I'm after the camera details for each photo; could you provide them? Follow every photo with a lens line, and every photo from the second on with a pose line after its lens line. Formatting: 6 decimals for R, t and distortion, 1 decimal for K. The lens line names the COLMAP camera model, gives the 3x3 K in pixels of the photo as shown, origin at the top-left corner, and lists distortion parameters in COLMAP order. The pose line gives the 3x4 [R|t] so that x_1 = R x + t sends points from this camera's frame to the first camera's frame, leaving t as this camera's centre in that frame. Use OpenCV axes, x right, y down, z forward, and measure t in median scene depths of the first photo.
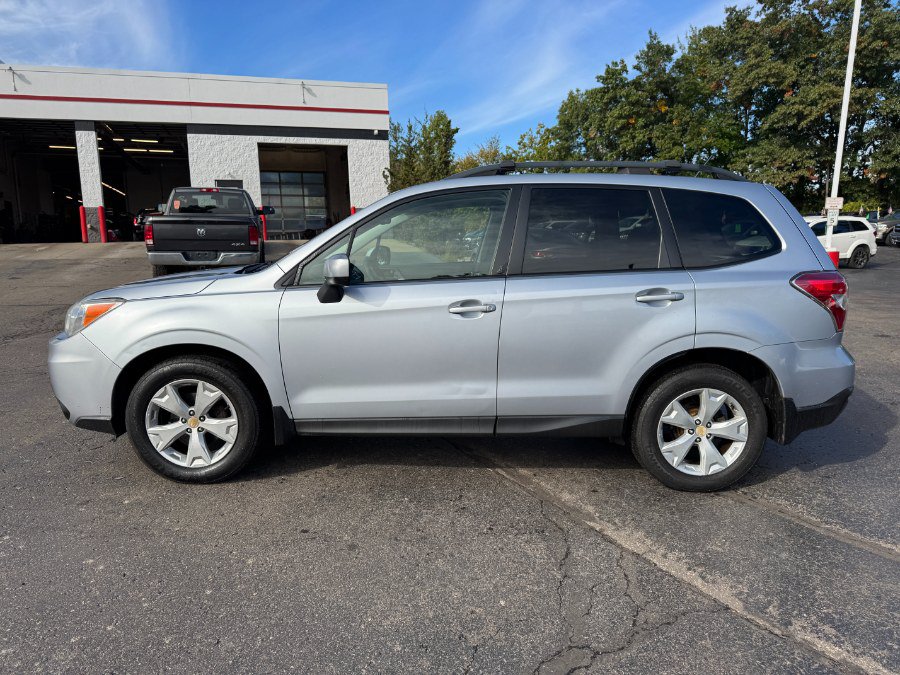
lens RADIAL K [[632.8, 0, 448.9], [0, 632.8, 341.6], [0, 0, 1]] dist [0.007908, -0.020048]
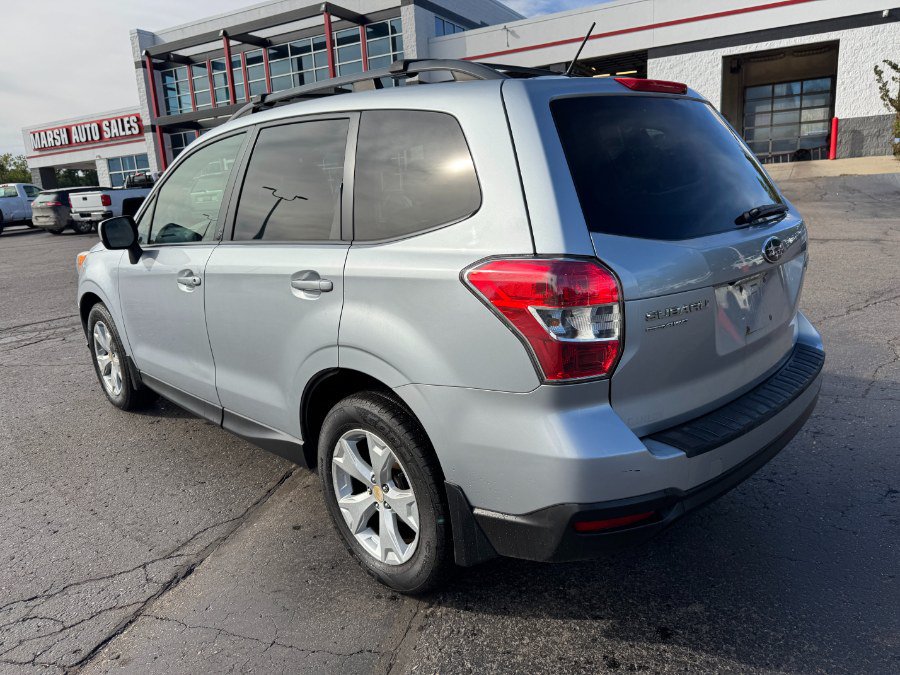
lens RADIAL K [[632.8, 0, 448.9], [0, 632.8, 341.6], [0, 0, 1]] dist [0.007908, -0.020048]
pose [[0.692286, 0.139040, -0.708102, 0.857770], [-0.059340, 0.988908, 0.136163, -0.103129], [0.719179, -0.052245, 0.692857, 0.593060]]
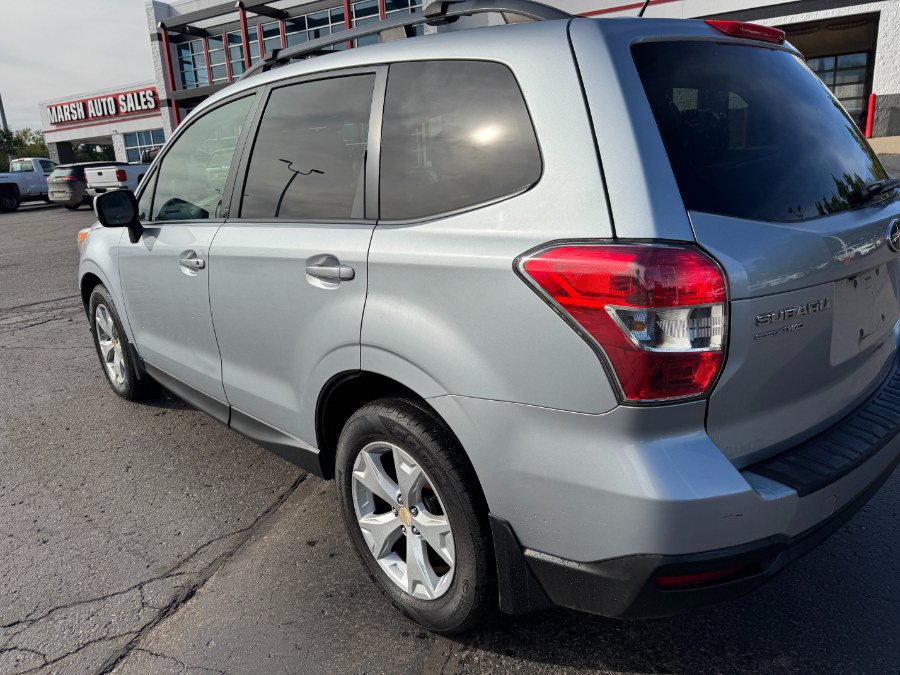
lens RADIAL K [[632.8, 0, 448.9], [0, 632.8, 341.6], [0, 0, 1]] dist [0.007908, -0.020048]
pose [[0.673390, 0.170723, -0.719305, 0.772957], [-0.067327, 0.983089, 0.170301, -0.104685], [0.736215, -0.066250, 0.673497, 0.643685]]
